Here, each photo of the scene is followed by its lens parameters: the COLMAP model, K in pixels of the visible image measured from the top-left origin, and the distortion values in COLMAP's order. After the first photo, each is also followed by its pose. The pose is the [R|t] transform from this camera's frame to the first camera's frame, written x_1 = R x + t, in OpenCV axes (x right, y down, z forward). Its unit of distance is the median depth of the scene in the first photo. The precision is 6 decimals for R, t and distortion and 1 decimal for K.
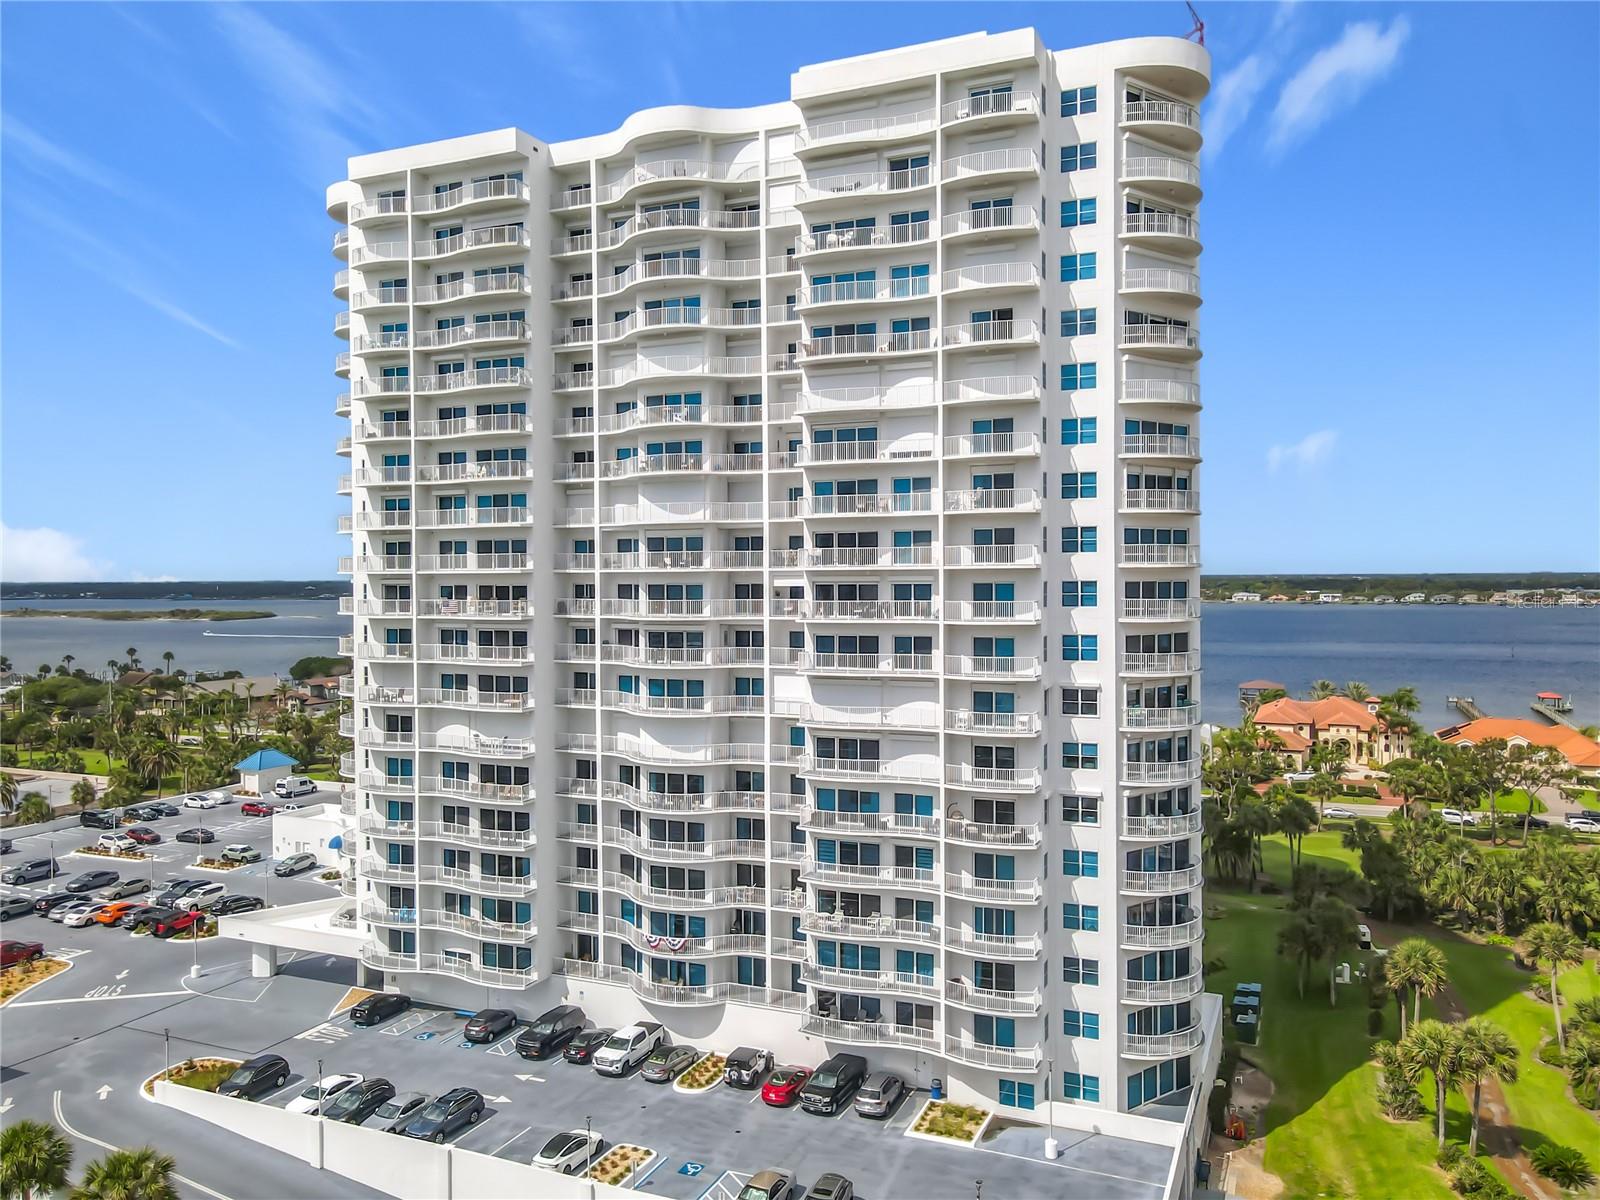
lens RADIAL K [[1188.0, 0, 798.1], [0, 1188.0, 581.9], [0, 0, 1]] dist [0.004034, 0.002093]
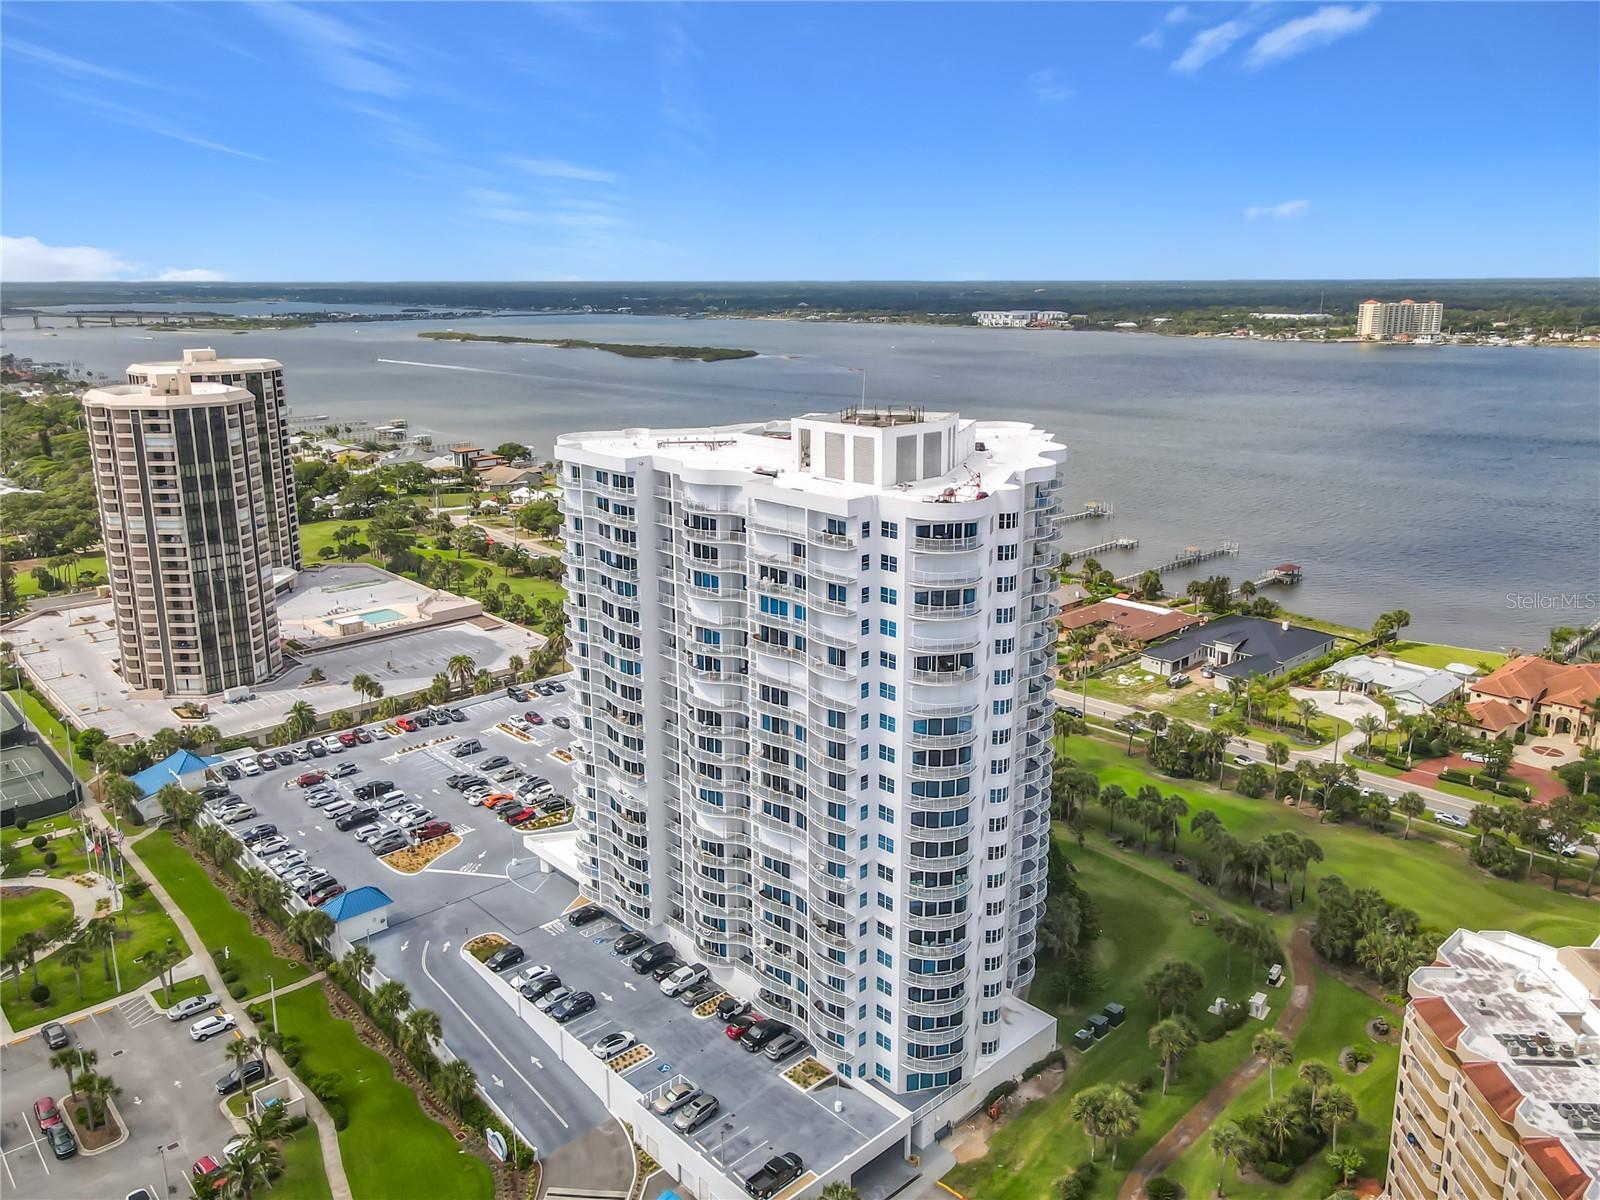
lens RADIAL K [[1189.1, 0, 773.3], [0, 1189.1, 564.5], [0, 0, 1]] dist [-0.000517, 0.010035]
pose [[0.913518, 0.090370, -0.396634, 0.630810], [0.001836, 0.974087, 0.226165, -0.622510], [0.406794, -0.207334, 0.889680, -0.418509]]
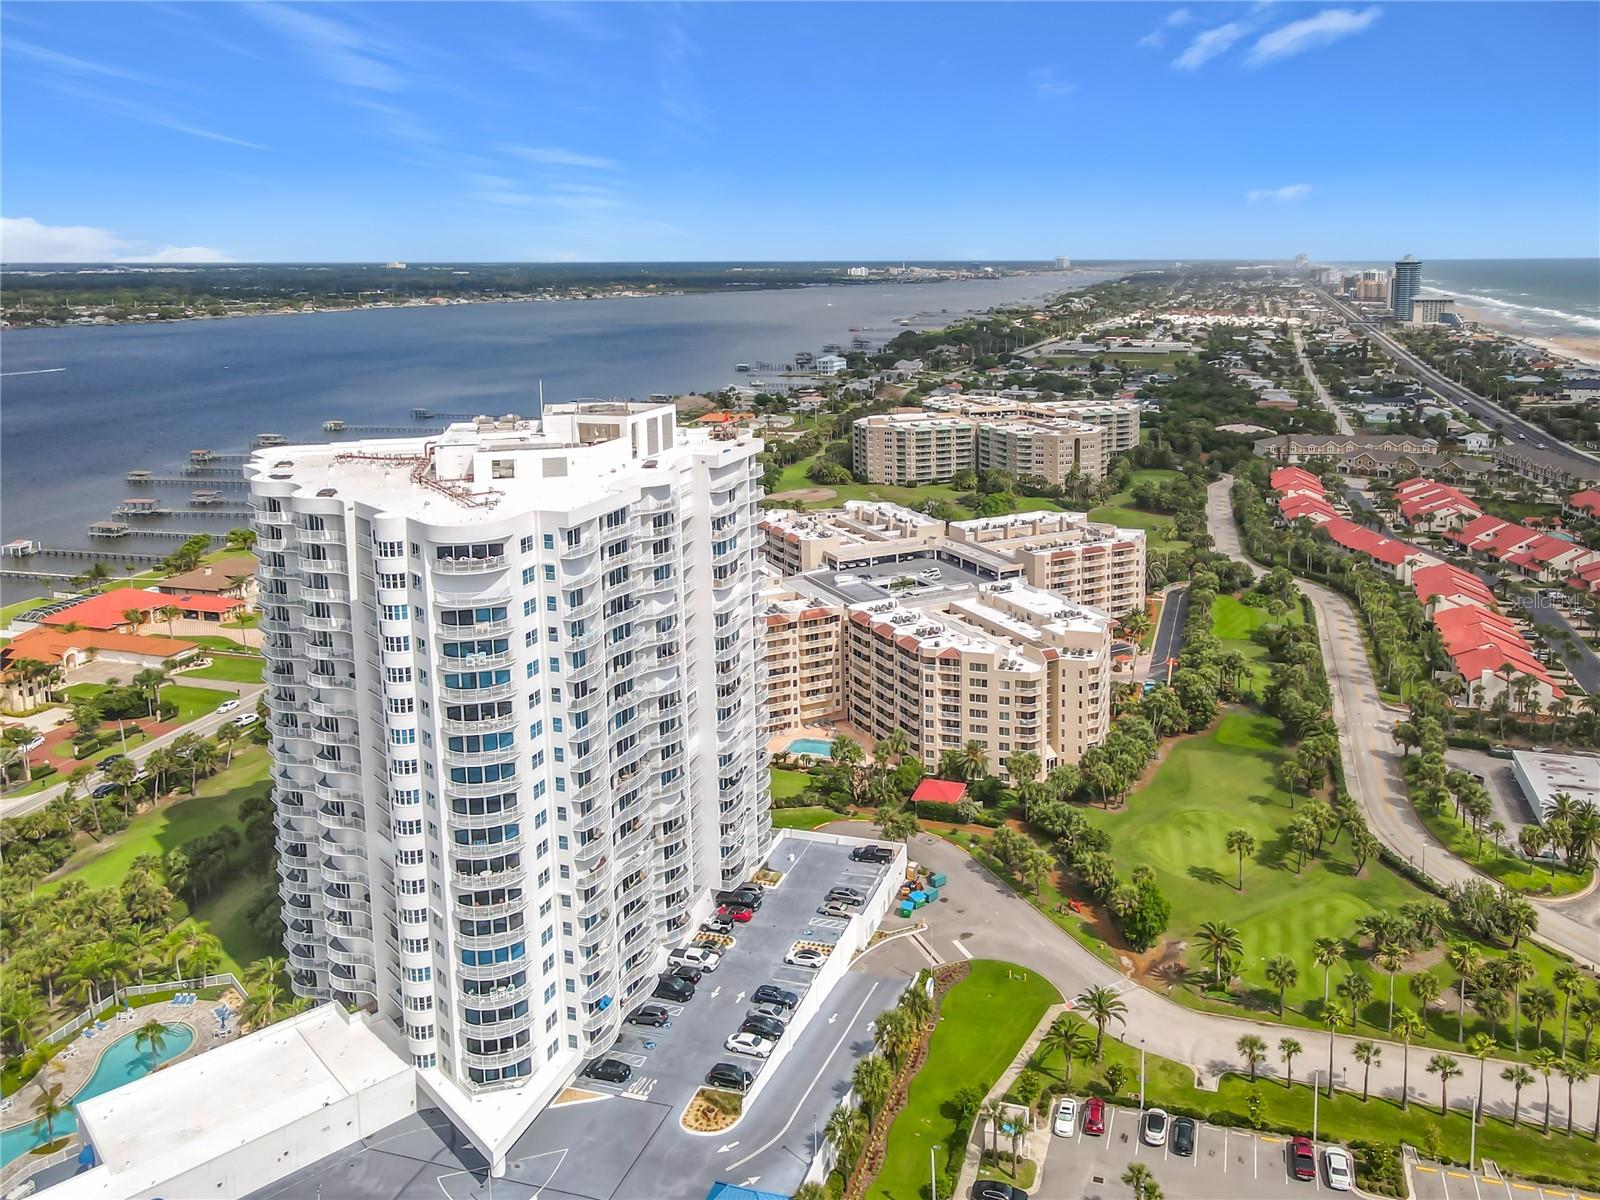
lens RADIAL K [[1238.0, 0, 935.9], [0, 1238.0, 417.2], [0, 0, 1]] dist [-0.005781, 0.004111]
pose [[-0.167363, -0.110343, 0.979701, -1.994822], [0.021633, 0.993067, 0.115544, -0.672811], [-0.985658, 0.040531, -0.163815, 0.889096]]
